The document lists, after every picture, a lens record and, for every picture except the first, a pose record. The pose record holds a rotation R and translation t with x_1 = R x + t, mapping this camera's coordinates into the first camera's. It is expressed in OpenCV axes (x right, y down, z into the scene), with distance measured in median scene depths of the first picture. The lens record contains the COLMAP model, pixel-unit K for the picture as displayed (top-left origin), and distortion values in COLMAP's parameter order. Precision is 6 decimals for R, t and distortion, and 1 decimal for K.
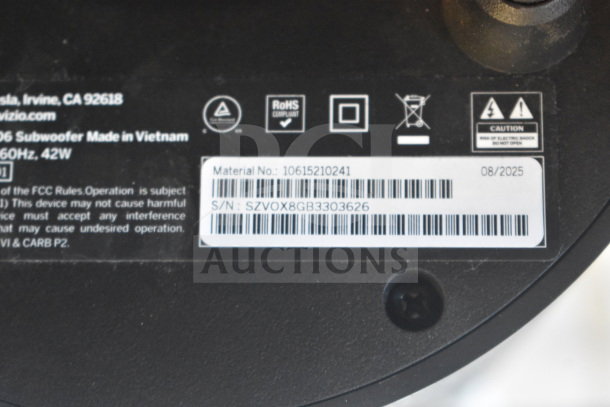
lens RADIAL K [[1421.7, 0, 305.7], [0, 1421.7, 202.3], [0, 0, 1]] dist [0.021953, 0.000000]
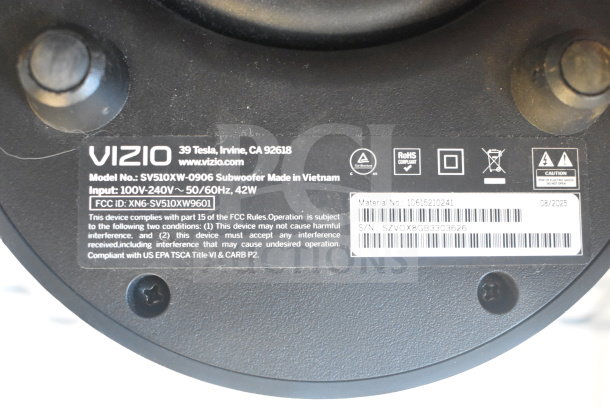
lens RADIAL K [[788.3, 0, 303.4], [0, 788.3, 206.3], [0, 0, 1]] dist [-0.090647, 0.000000]
pose [[0.992445, -0.008871, 0.122373, -0.217171], [-0.006550, 0.992130, 0.125040, -0.117138], [-0.122519, -0.124897, 0.984576, 0.230191]]
